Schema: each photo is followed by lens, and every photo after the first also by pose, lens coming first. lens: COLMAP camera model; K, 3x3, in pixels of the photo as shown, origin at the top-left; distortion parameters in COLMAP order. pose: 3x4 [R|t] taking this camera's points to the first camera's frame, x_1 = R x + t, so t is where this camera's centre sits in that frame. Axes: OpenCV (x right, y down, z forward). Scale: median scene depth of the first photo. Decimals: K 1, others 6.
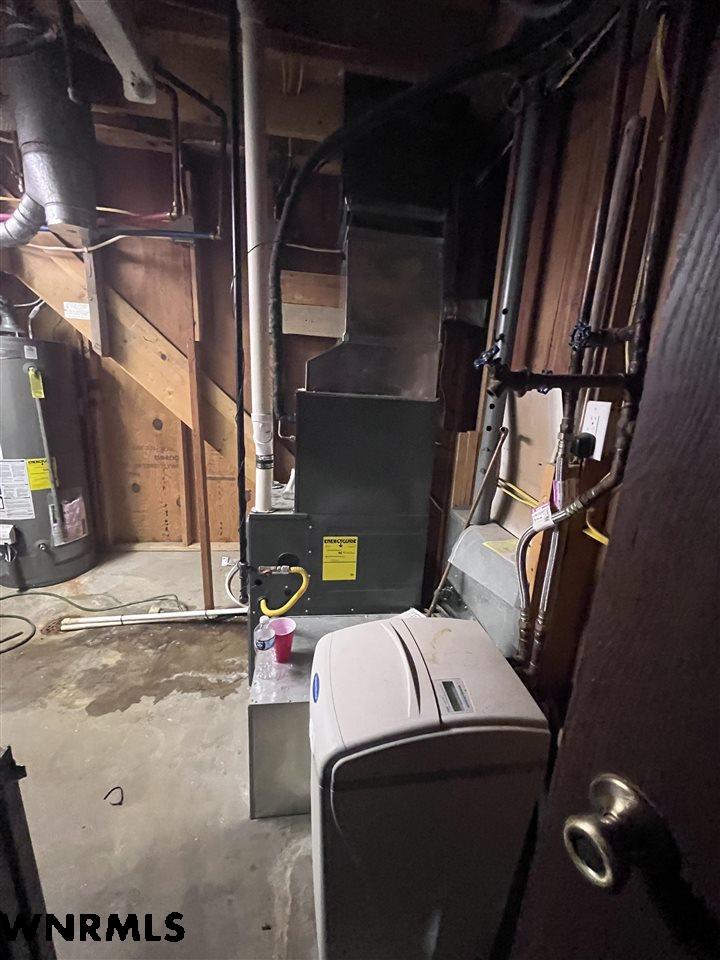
lens RADIAL K [[387.5, 0, 365.8], [0, 387.5, 478.8], [0, 0, 1]] dist [-0.001623, -0.000392]
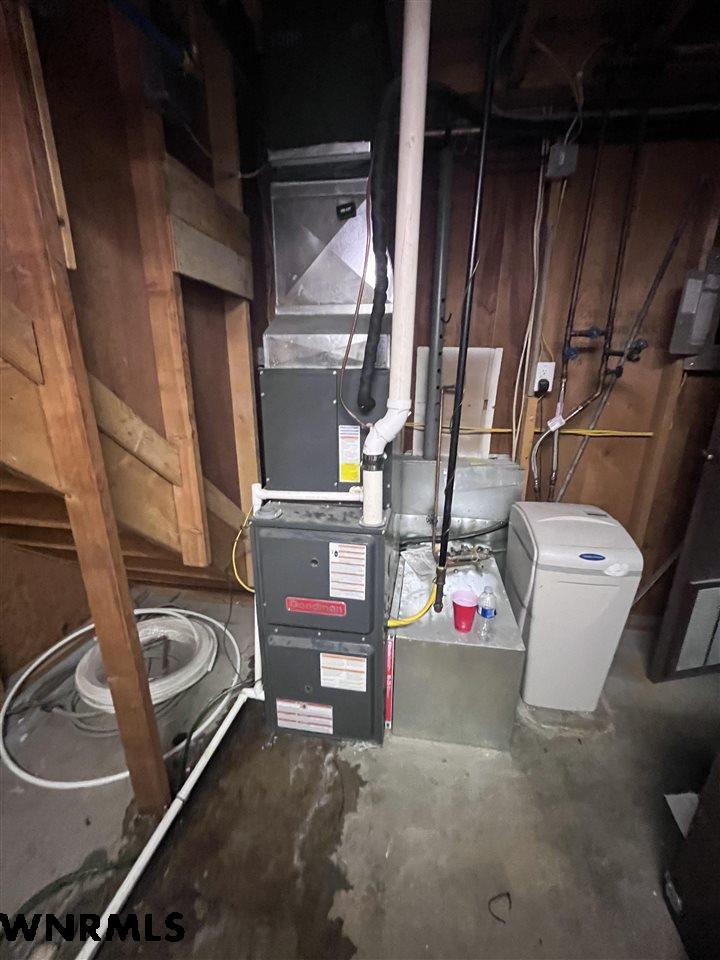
lens RADIAL K [[387.5, 0, 363.4], [0, 387.5, 478.5], [0, 0, 1]] dist [-0.001623, -0.000392]
pose [[0.288134, -0.325087, 0.900720, -0.863688], [0.243597, 0.934551, 0.259372, -0.197414], [-0.926088, 0.144679, 0.348466, 0.643595]]
